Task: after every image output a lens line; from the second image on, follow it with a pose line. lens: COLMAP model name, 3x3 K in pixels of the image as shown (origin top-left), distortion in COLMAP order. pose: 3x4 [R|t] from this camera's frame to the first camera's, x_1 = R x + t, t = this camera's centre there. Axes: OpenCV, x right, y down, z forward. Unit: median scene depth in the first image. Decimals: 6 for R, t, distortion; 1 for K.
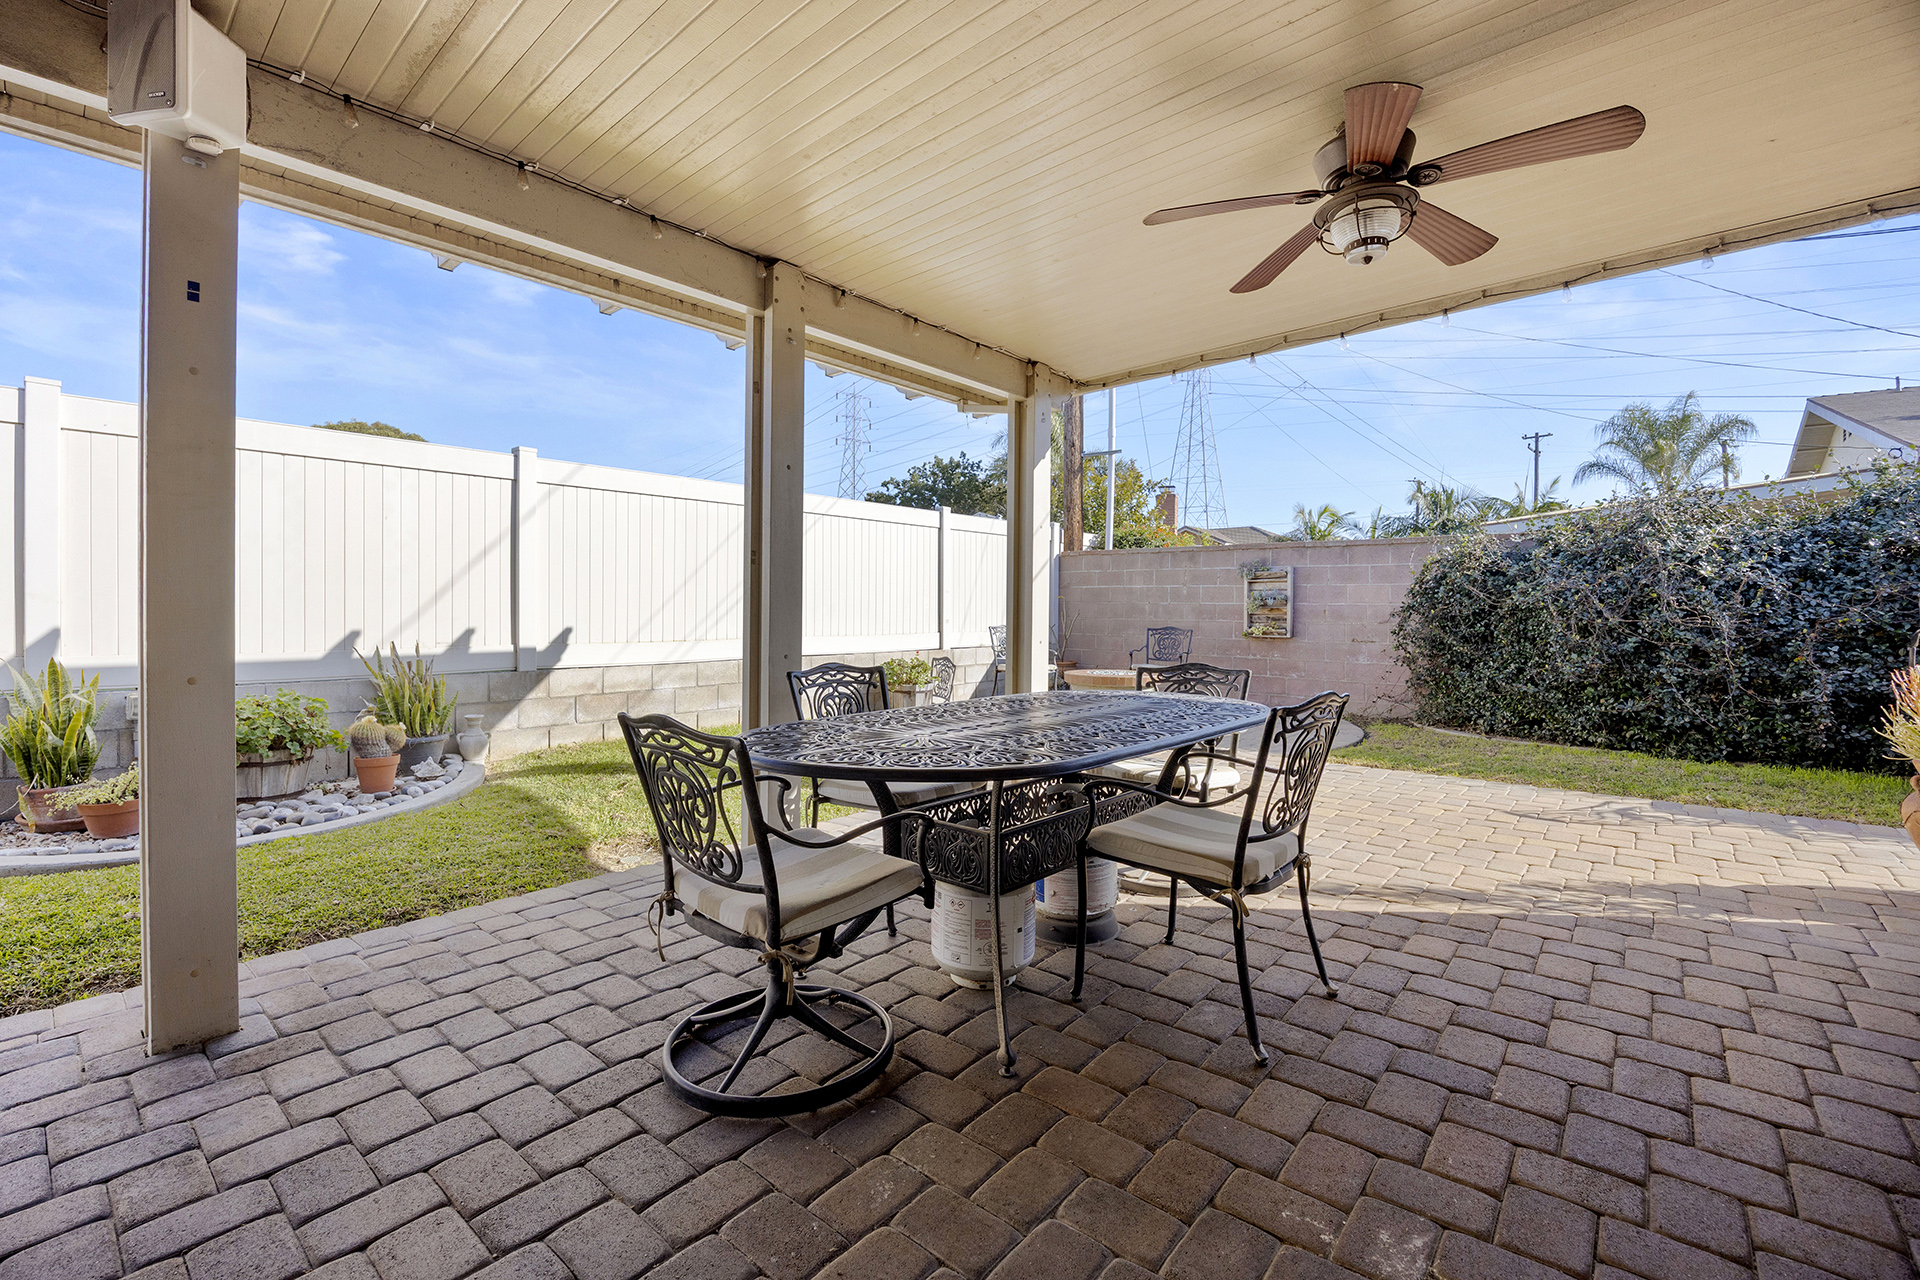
lens RADIAL K [[834.0, 0, 964.4], [0, 834.0, 630.7], [0, 0, 1]] dist [-0.034155, 0.000118]
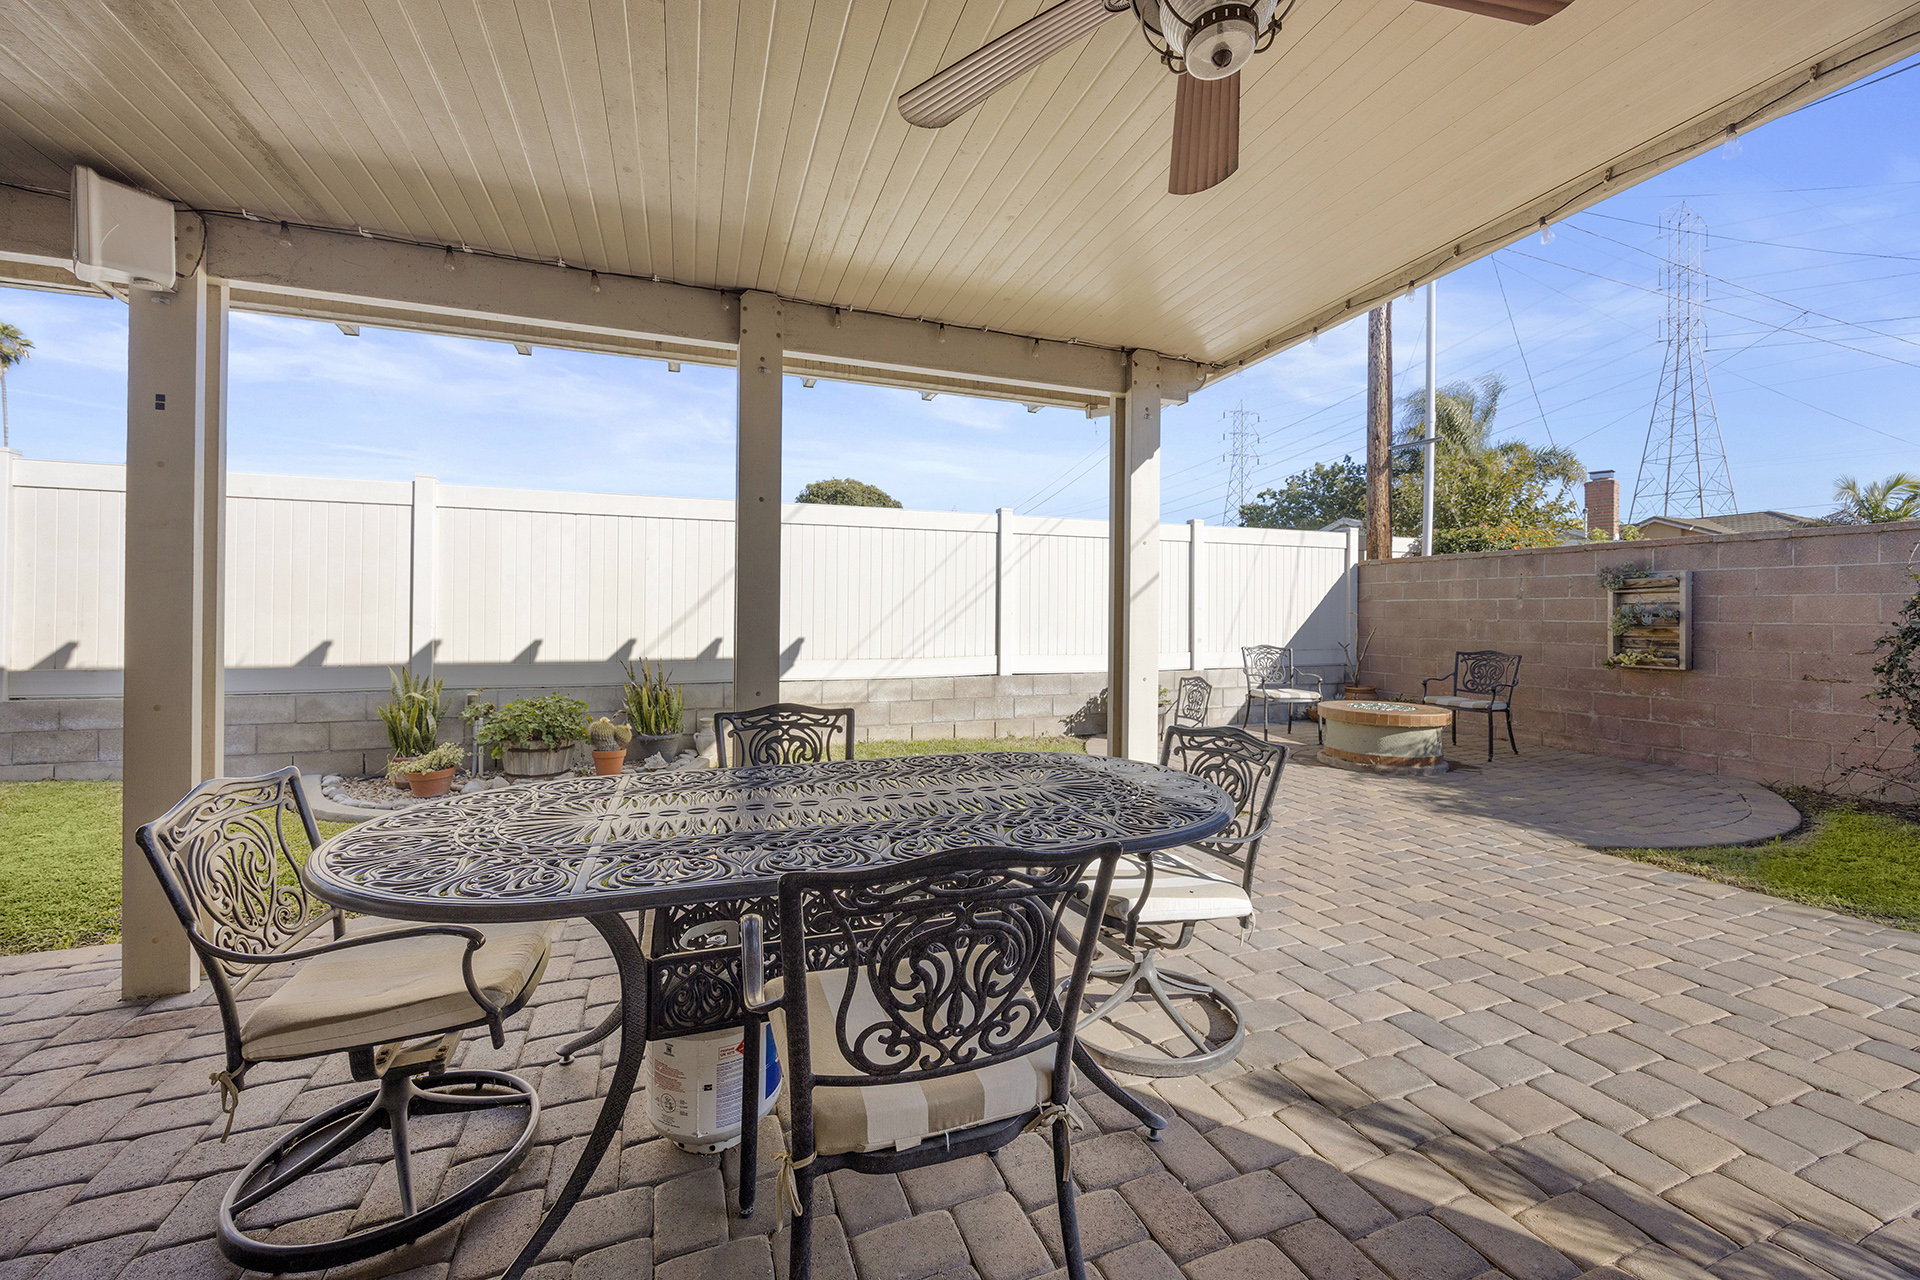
lens RADIAL K [[748.7, 0, 954.9], [0, 748.7, 621.4], [0, 0, 1]] dist [-0.005554, -0.000307]
pose [[0.872164, 0.002300, -0.489207, 0.164039], [-0.011762, 0.999798, -0.016270, -0.016568], [0.489071, 0.019944, 0.872016, 0.136791]]
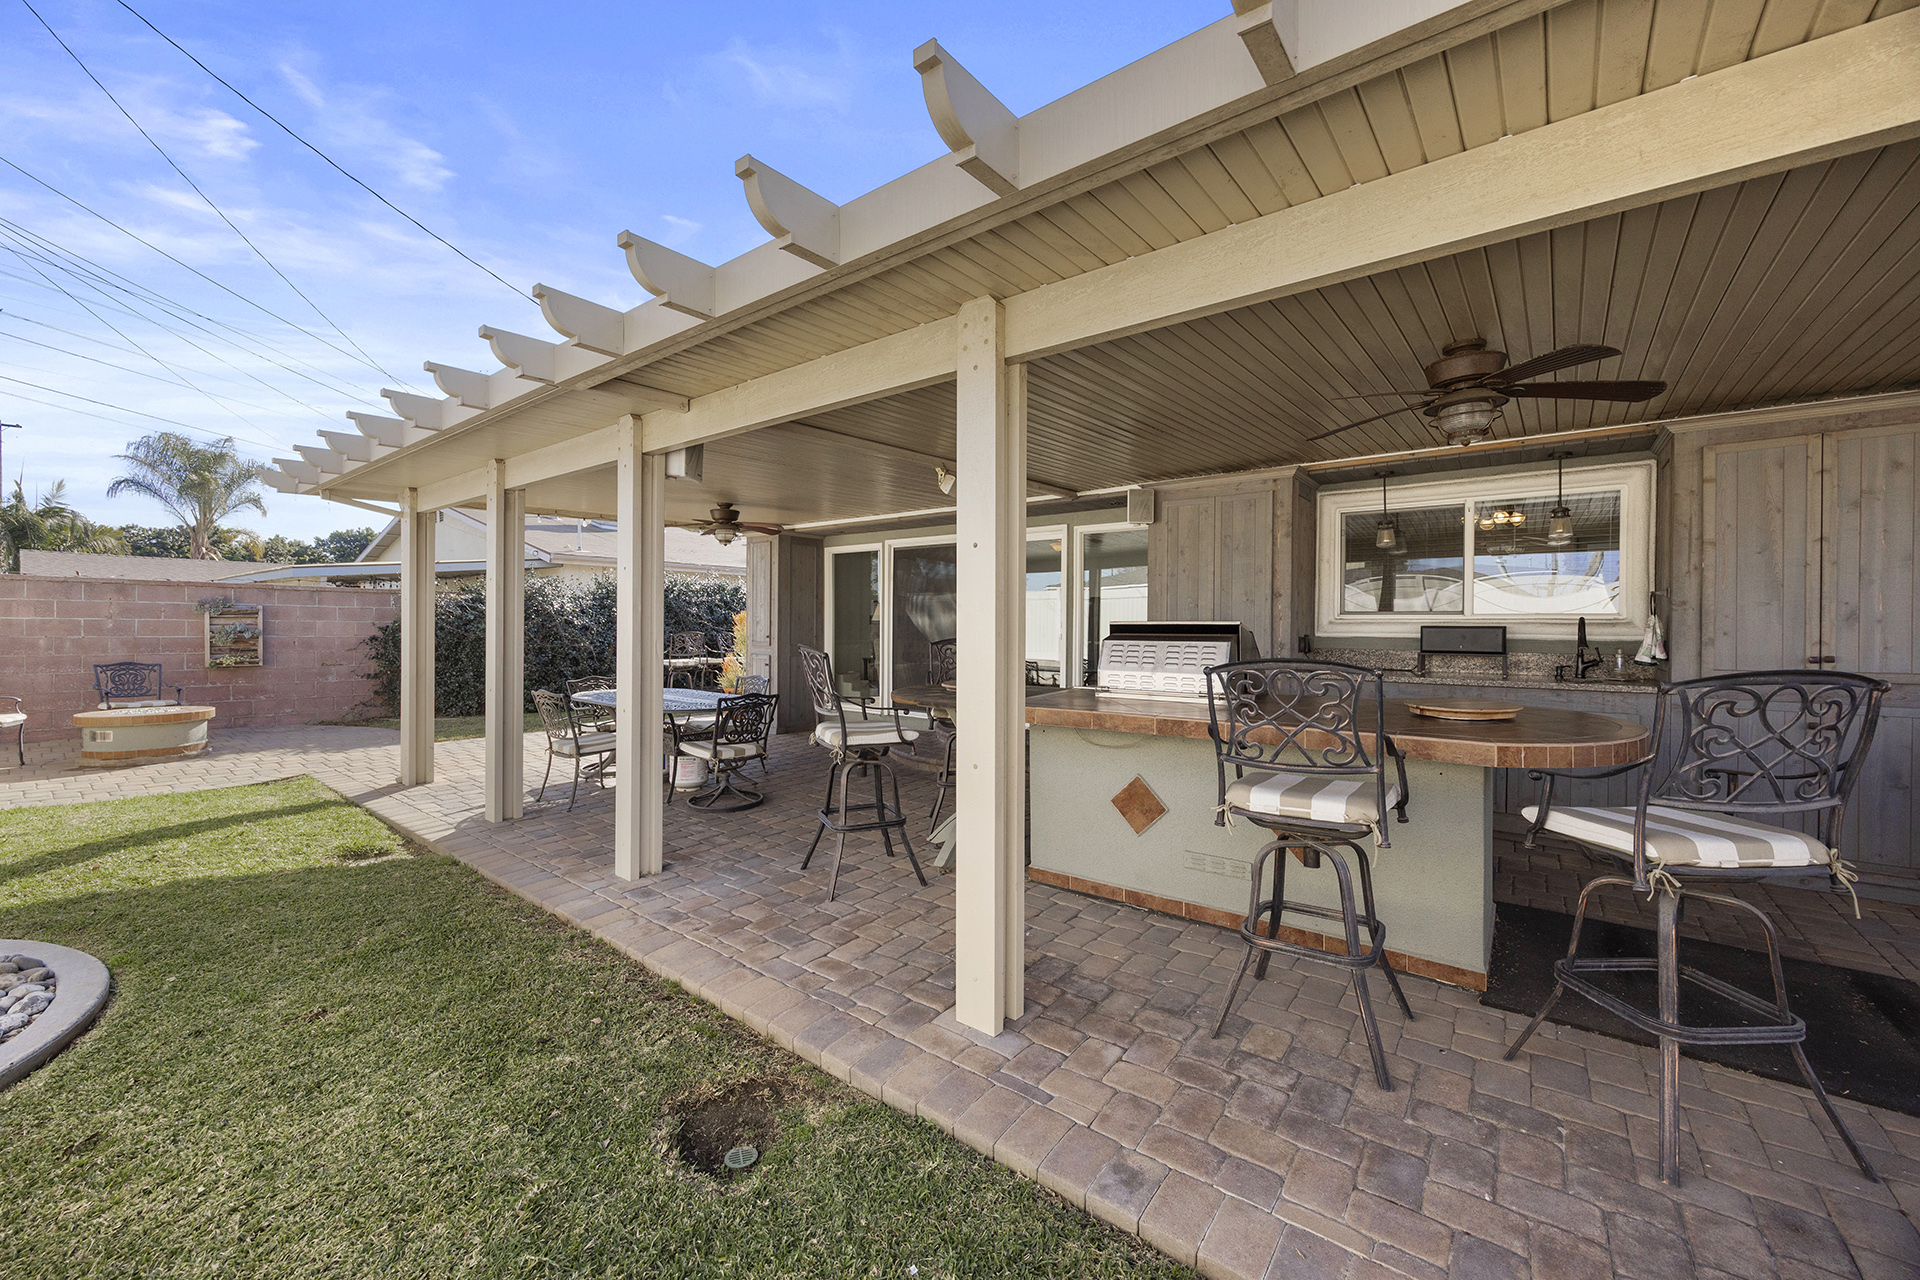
lens RADIAL K [[741.1, 0, 961.8], [0, 741.1, 630.9], [0, 0, 1]] dist [-0.001888, -0.000305]
pose [[-0.035000, -0.010939, 0.999327, -0.723421], [0.020218, 0.999728, 0.011651, -0.034343], [-0.999183, 0.020612, -0.034769, 0.045029]]
